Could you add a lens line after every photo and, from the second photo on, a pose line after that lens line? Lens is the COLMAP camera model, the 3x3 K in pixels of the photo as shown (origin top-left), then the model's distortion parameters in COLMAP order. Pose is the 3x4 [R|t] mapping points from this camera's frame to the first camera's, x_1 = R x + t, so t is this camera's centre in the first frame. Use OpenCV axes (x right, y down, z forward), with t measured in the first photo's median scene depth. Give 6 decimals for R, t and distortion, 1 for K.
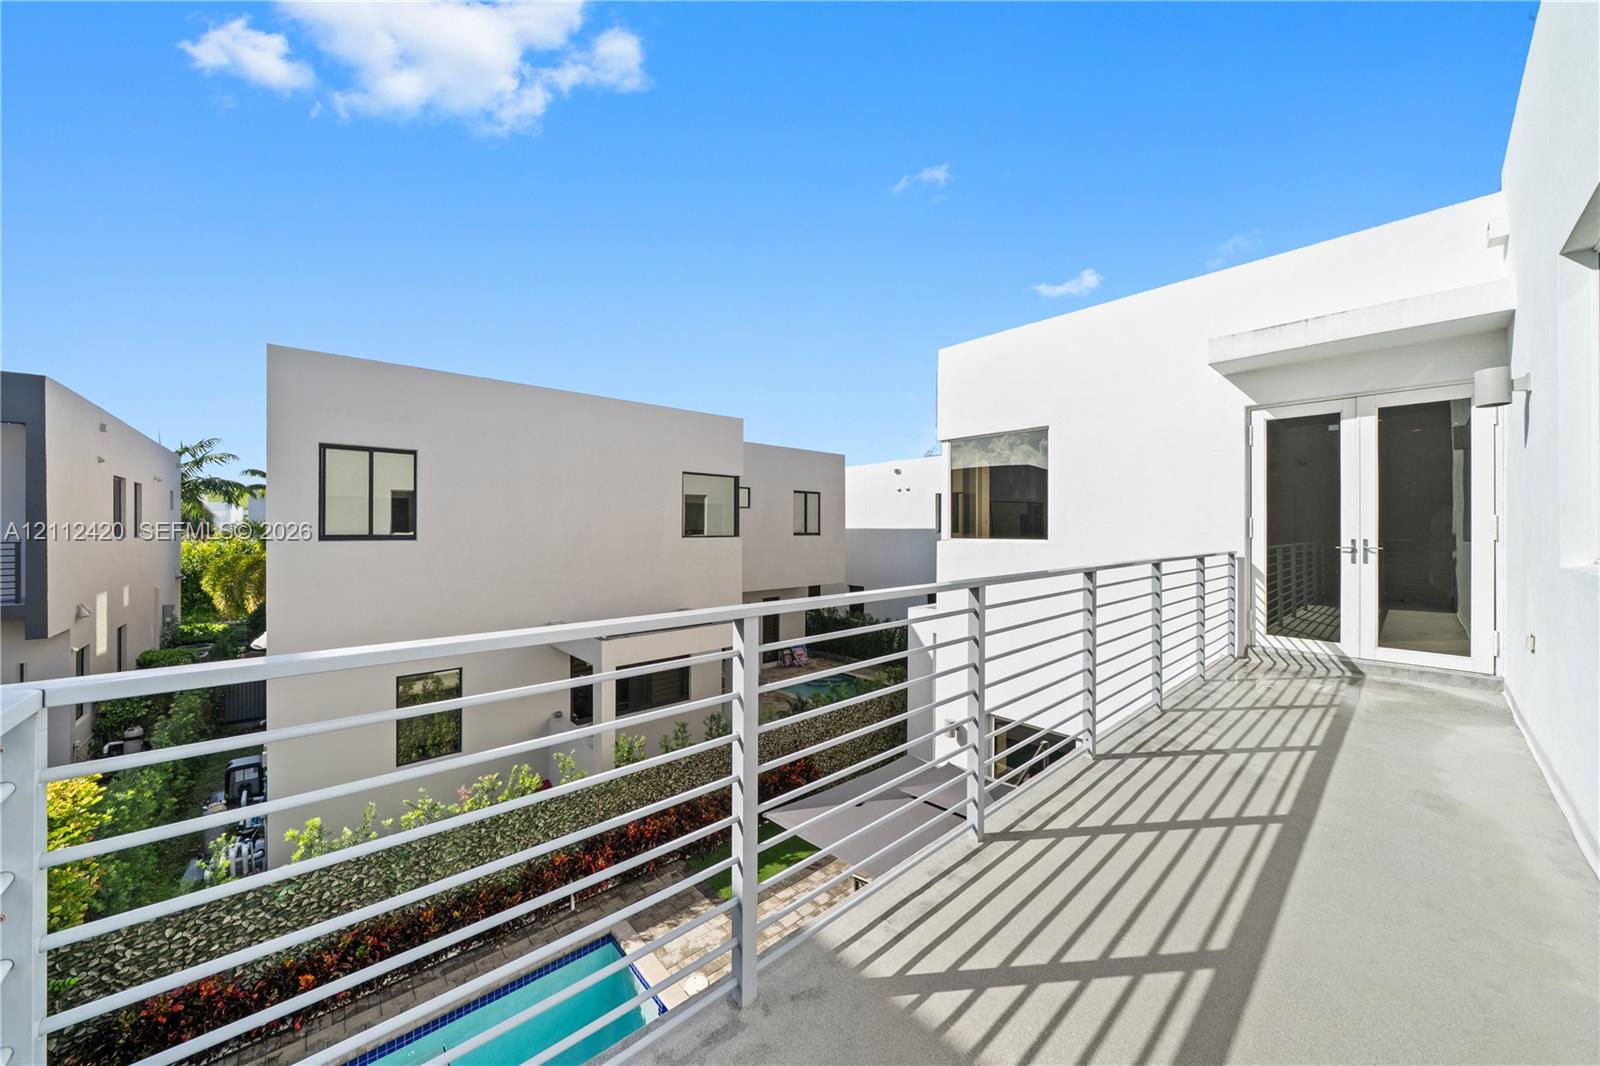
lens RADIAL K [[557.8, 0, 795.3], [0, 557.8, 531.1], [0, 0, 1]] dist [-0.006257, 0.000210]
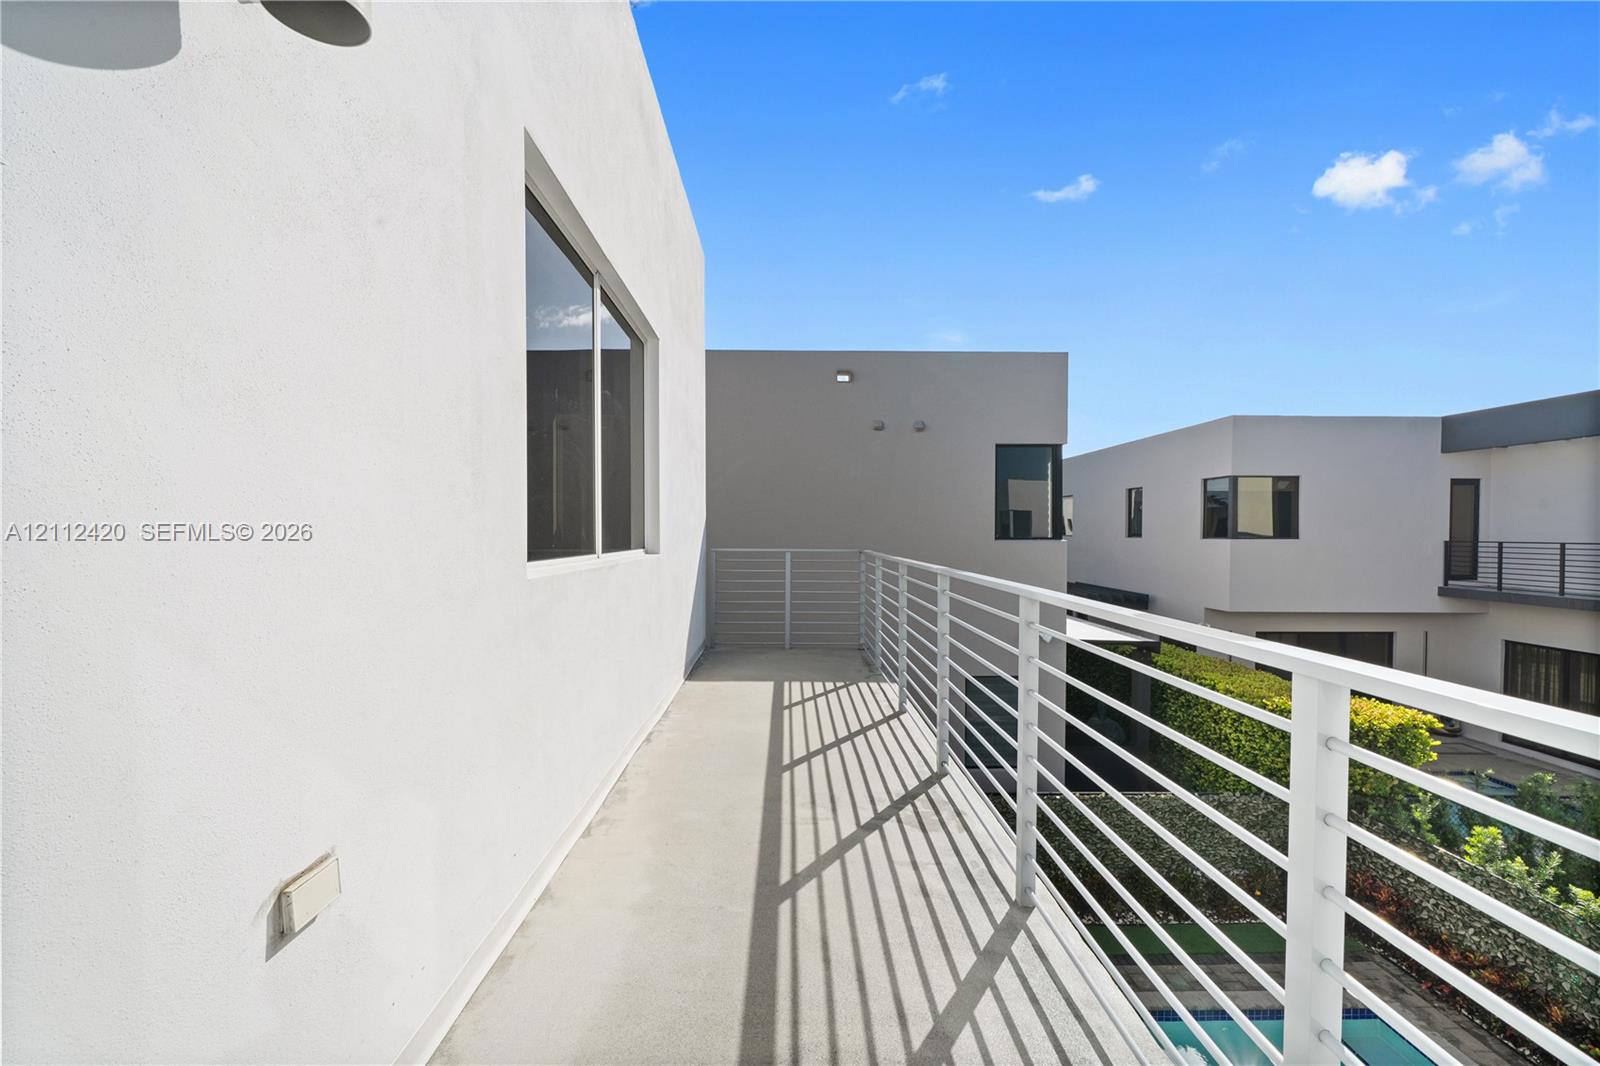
lens RADIAL K [[650.2, 0, 801.4], [0, 650.2, 535.5], [0, 0, 1]] dist [-0.005074, 0.000774]
pose [[-0.649867, -0.001169, -0.760047, 1.500692], [-0.007466, 0.999960, 0.004845, 0.001715], [0.760011, 0.008823, -0.649850, 1.510286]]
